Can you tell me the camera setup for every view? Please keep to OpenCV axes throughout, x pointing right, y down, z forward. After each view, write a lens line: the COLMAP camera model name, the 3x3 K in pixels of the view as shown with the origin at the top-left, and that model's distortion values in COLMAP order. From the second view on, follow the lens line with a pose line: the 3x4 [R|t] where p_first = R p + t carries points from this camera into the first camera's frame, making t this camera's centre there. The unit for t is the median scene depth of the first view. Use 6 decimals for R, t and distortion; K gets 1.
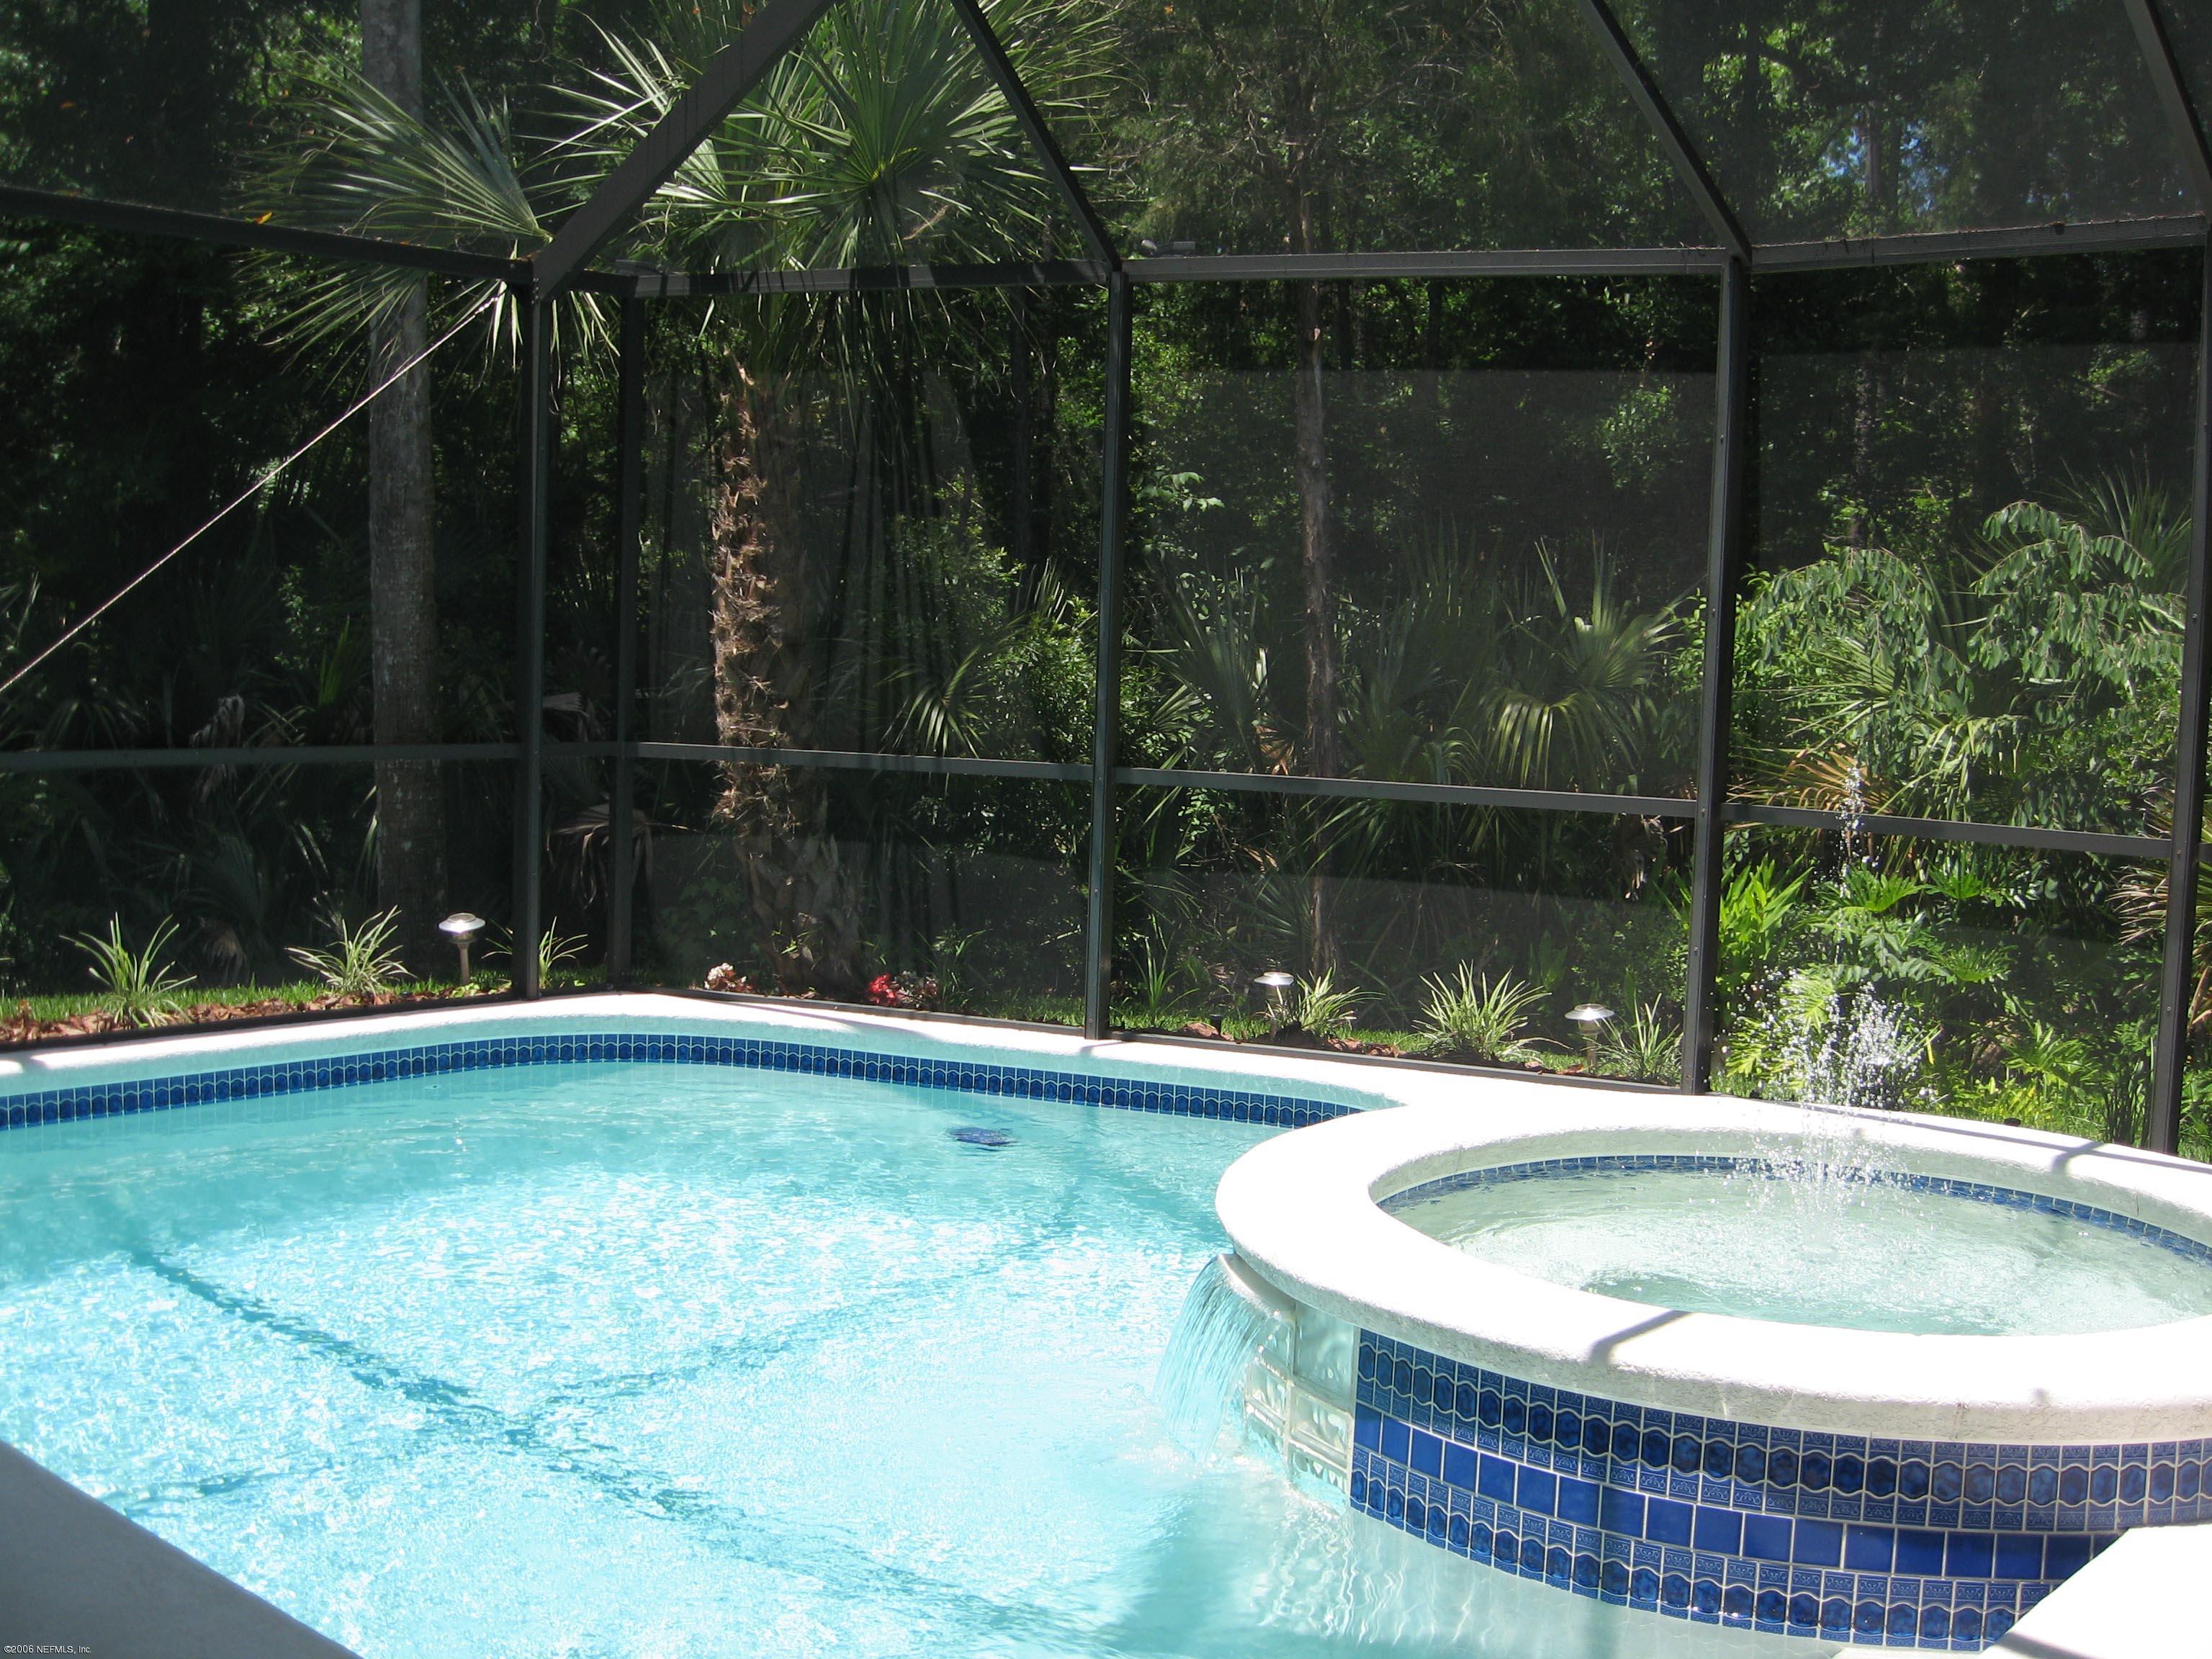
lens RADIAL K [[2407.8, 0, 1106.0], [0, 2407.8, 829.5], [0, 0, 1]] dist [-0.069349, -0.009291]
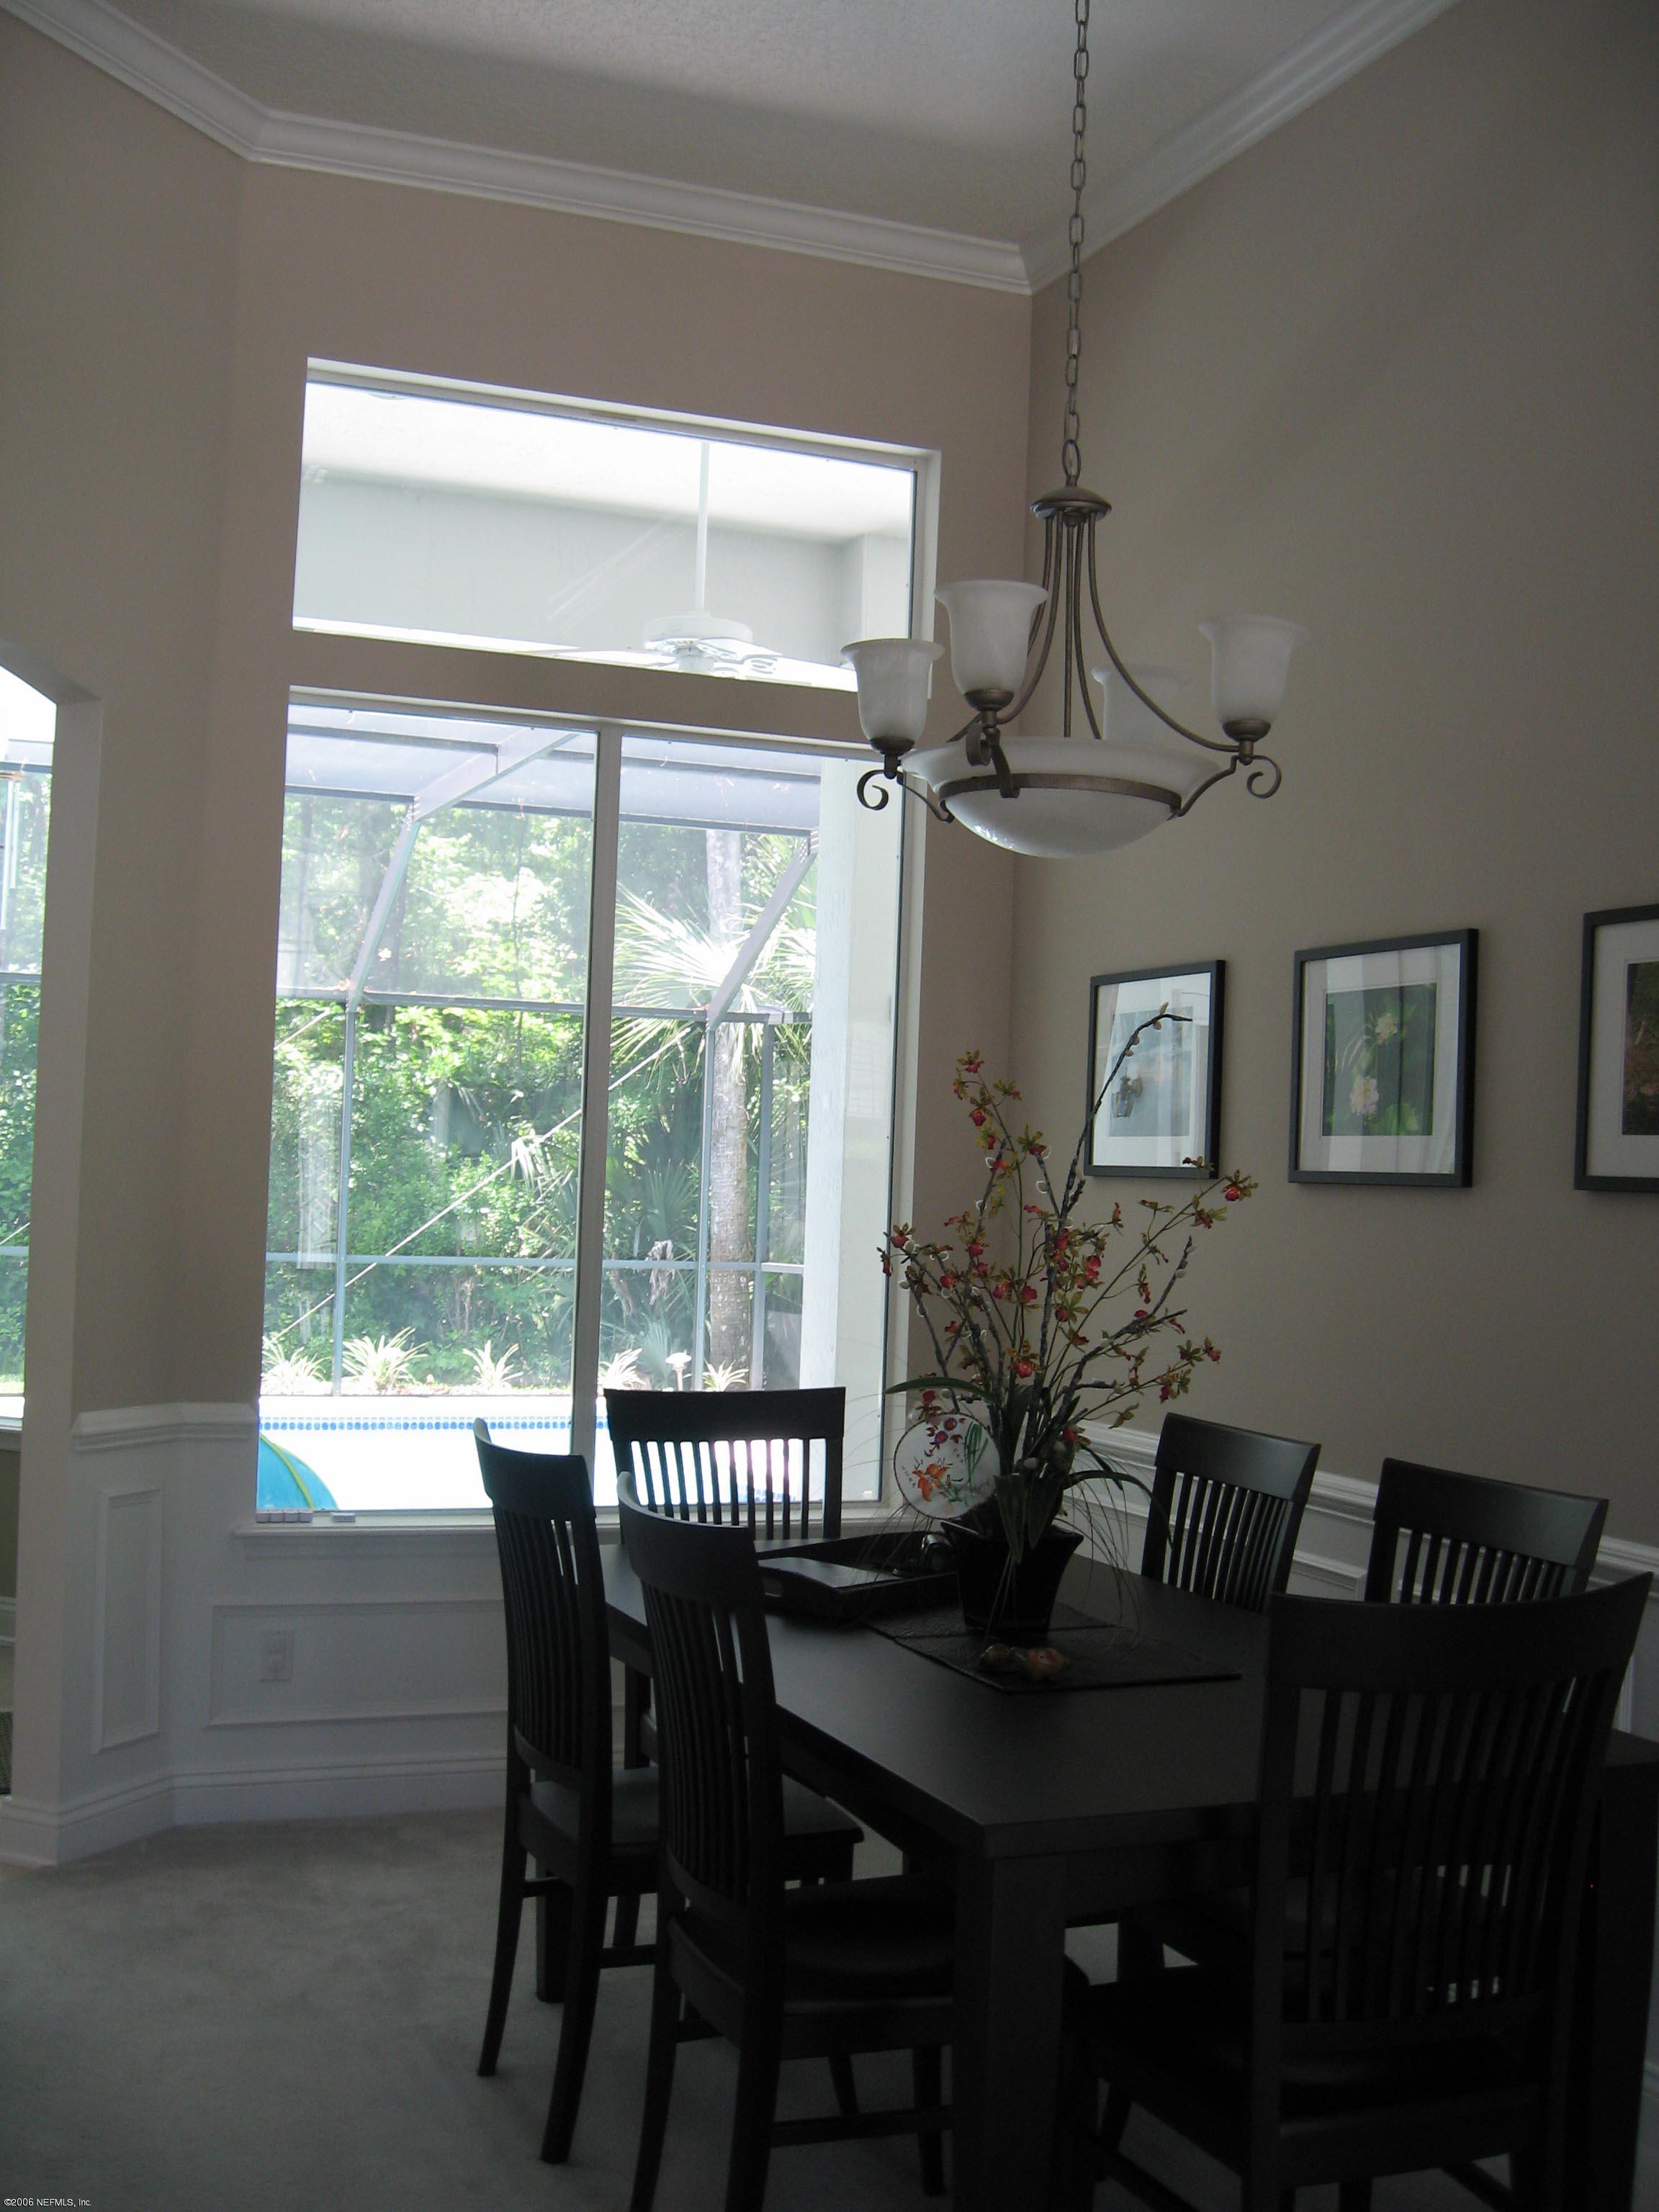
lens RADIAL K [[2407.8, 0, 829.5], [0, 2407.8, 1106.0], [0, 0, 1]] dist [-0.069349, -0.009291]
pose [[0.904558, -0.015707, -0.426060, 0.608264], [-0.034963, 0.993222, -0.110847, 0.044507], [0.424914, 0.115164, 0.897878, -0.626426]]
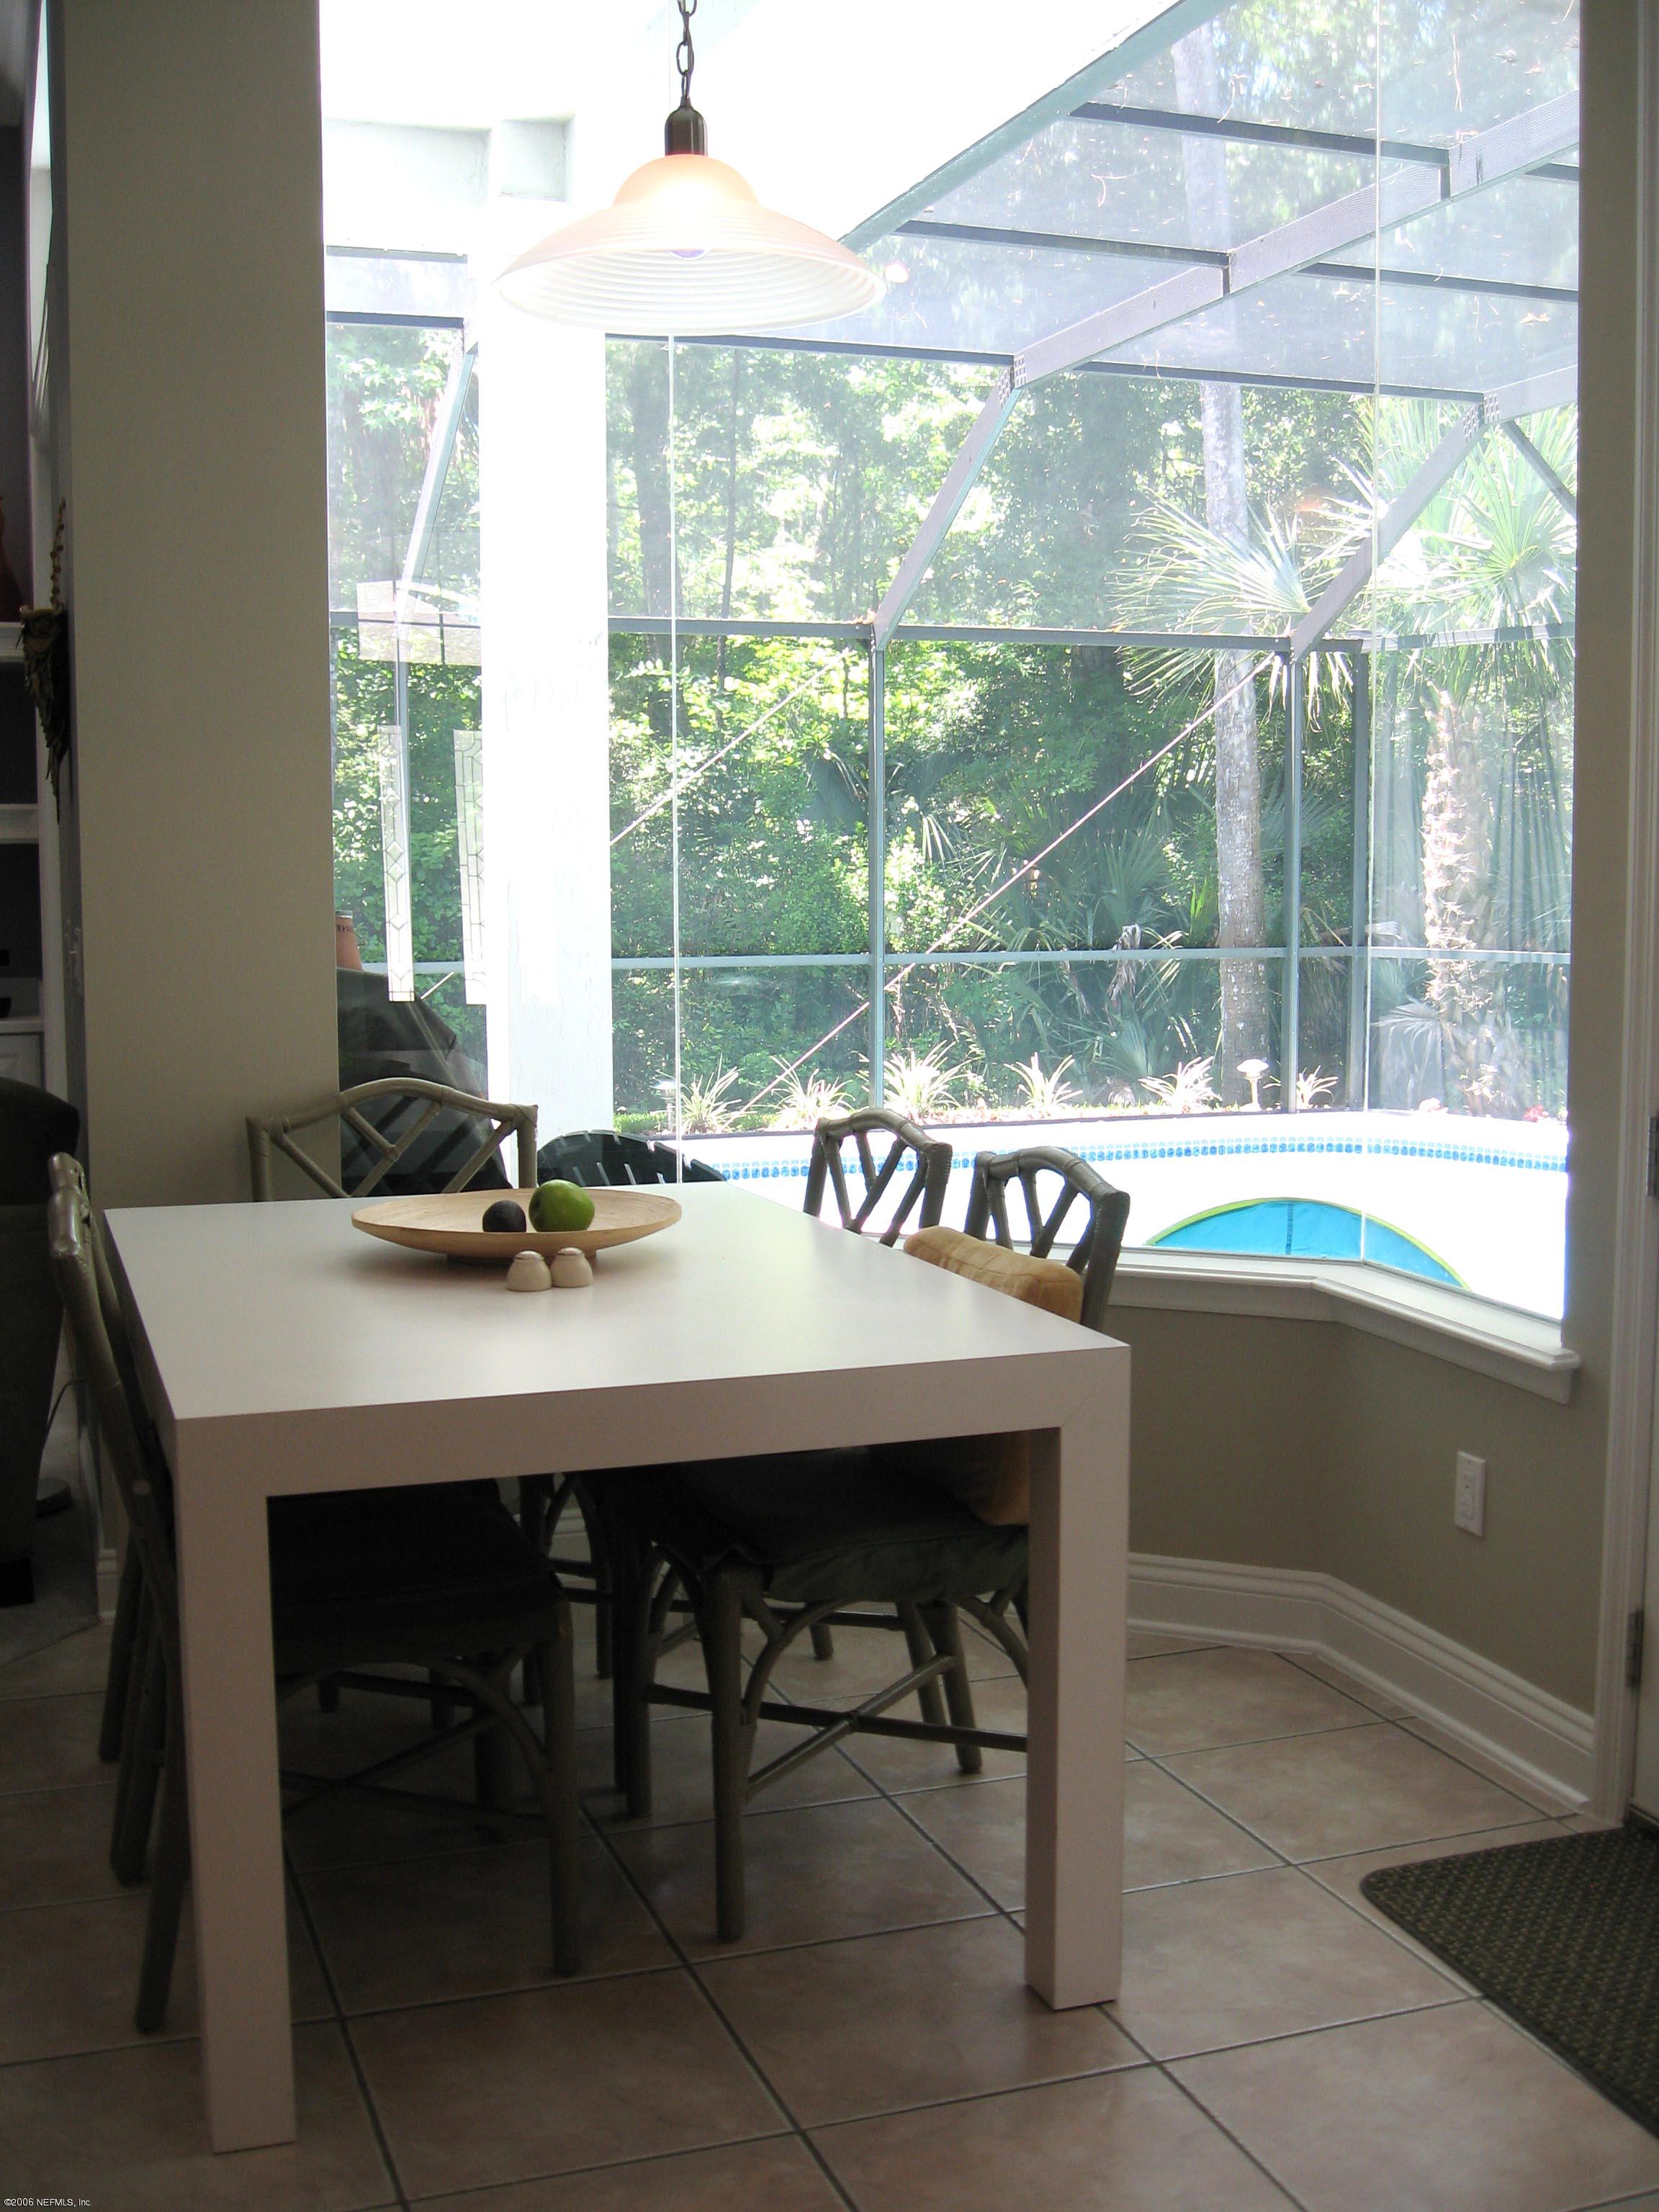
lens RADIAL K [[2407.8, 0, 829.5], [0, 2407.8, 1106.0], [0, 0, 1]] dist [-0.069349, -0.009291]
pose [[0.875109, 0.010877, -0.483803, 0.231234], [-0.001177, 0.999792, 0.020348, 0.031498], [0.483924, -0.017238, 0.874940, -0.467781]]
